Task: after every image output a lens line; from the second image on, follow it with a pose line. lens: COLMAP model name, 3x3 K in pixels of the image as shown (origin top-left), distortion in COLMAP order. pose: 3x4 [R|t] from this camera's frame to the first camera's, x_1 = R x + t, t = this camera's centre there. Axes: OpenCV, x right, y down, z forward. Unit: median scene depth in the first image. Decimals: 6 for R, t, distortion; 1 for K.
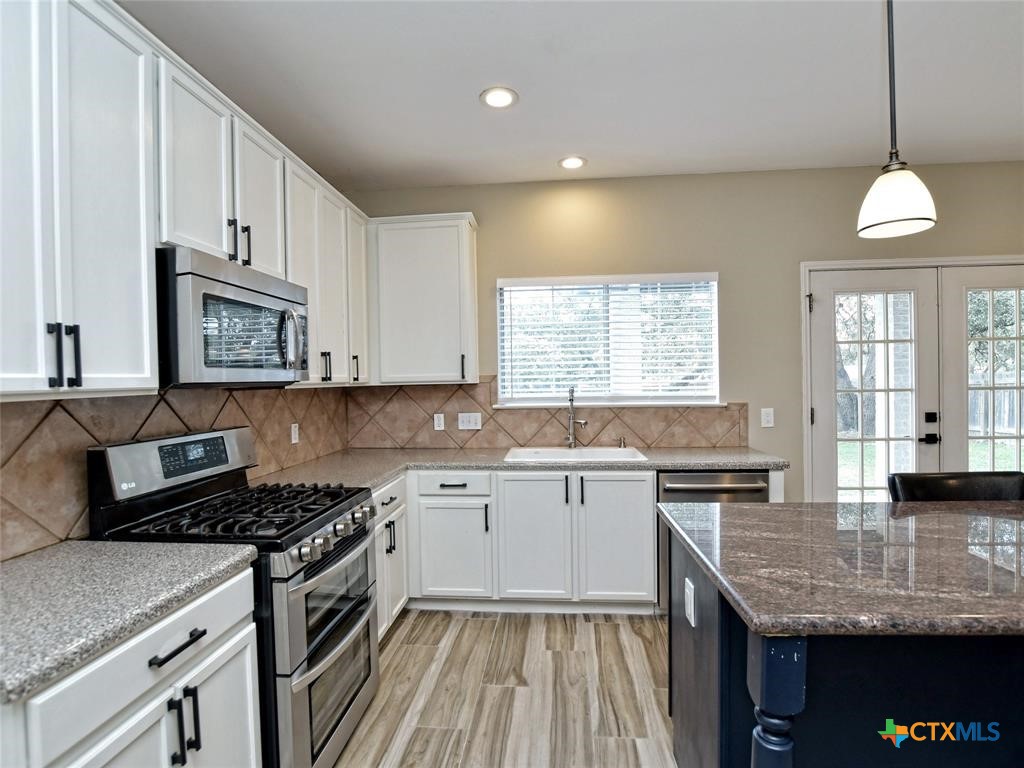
lens RADIAL K [[521.9, 0, 503.0], [0, 521.9, 386.9], [0, 0, 1]] dist [-0.036164, 0.001107]
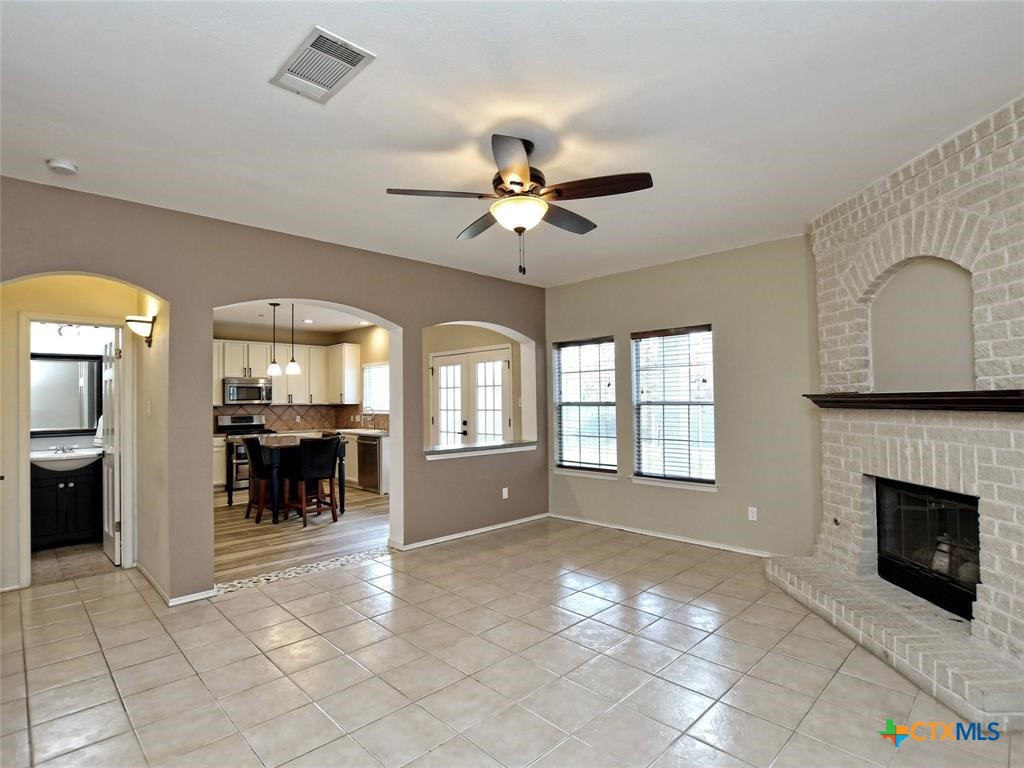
lens RADIAL K [[521.9, 0, 503.0], [0, 521.9, 386.9], [0, 0, 1]] dist [-0.036164, 0.001107]
pose [[0.766447, -0.006623, -0.642274, 2.644174], [-0.011820, 0.999632, -0.024413, -0.045309], [0.642199, 0.026303, 0.766087, -0.661496]]
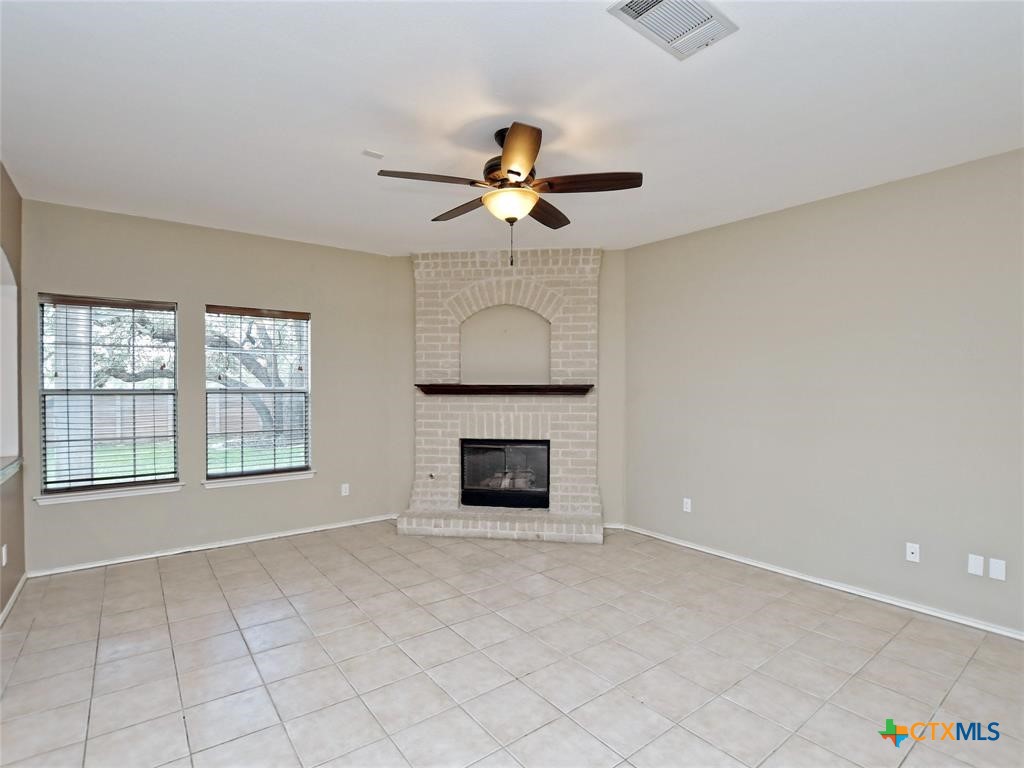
lens RADIAL K [[508.3, 0, 507.5], [0, 508.3, 387.4], [0, 0, 1]] dist [-0.031135, 0.001188]
pose [[0.727249, 0.017070, 0.686161, 1.475581], [-0.007616, 0.999830, -0.016802, -0.031019], [-0.686331, 0.006994, 0.727255, -0.598511]]
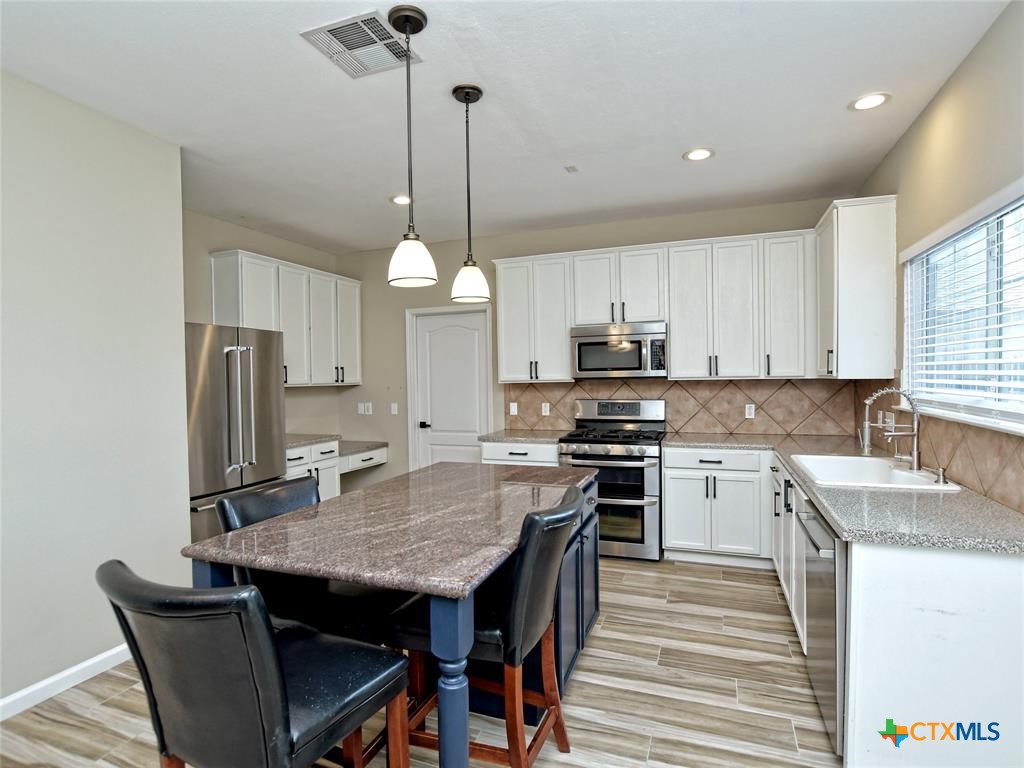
lens RADIAL K [[535.0, 0, 512.0], [0, 535.0, 384.0], [0, 0, 1]] dist [-0.000685, -0.000144]
pose [[-0.249388, 0.034425, -0.967792, 1.164882], [0.006470, 0.999405, 0.033882, -0.038097], [0.968382, 0.002188, -0.249462, 0.740625]]
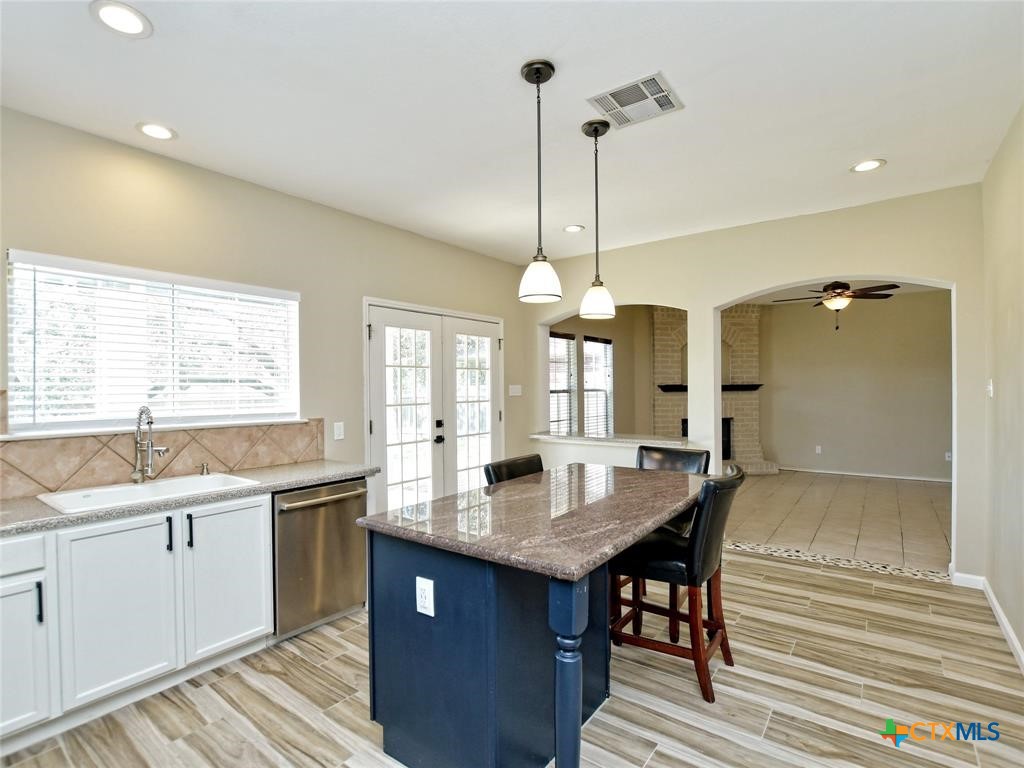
lens RADIAL K [[508.3, 0, 507.5], [0, 508.3, 387.4], [0, 0, 1]] dist [-0.031135, 0.001188]
pose [[0.515836, 0.013093, 0.856587, -0.267693], [0.010410, 0.999714, -0.021549, -0.007622], [-0.856624, 0.020033, 0.515552, 0.145106]]
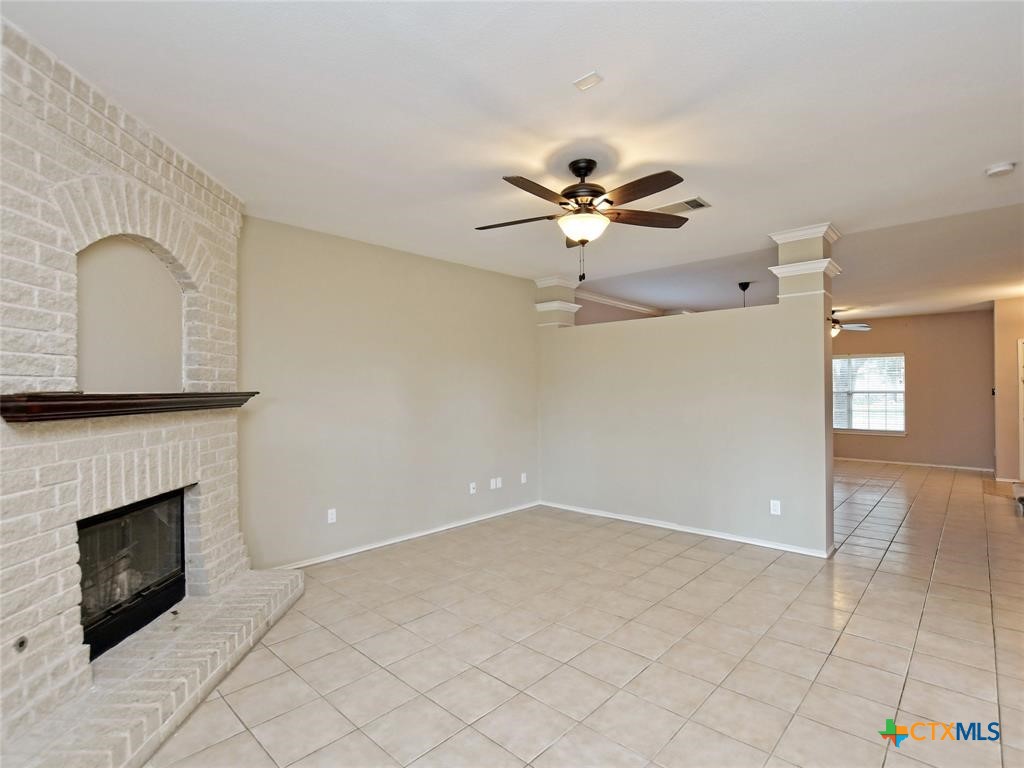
lens RADIAL K [[508.3, 0, 507.5], [0, 508.3, 387.4], [0, 0, 1]] dist [-0.031135, 0.001188]
pose [[-0.791750, 0.026422, 0.610273, 1.607767], [0.030724, 0.999522, -0.003416, -0.056454], [-0.610072, 0.016045, -0.792183, 0.924004]]
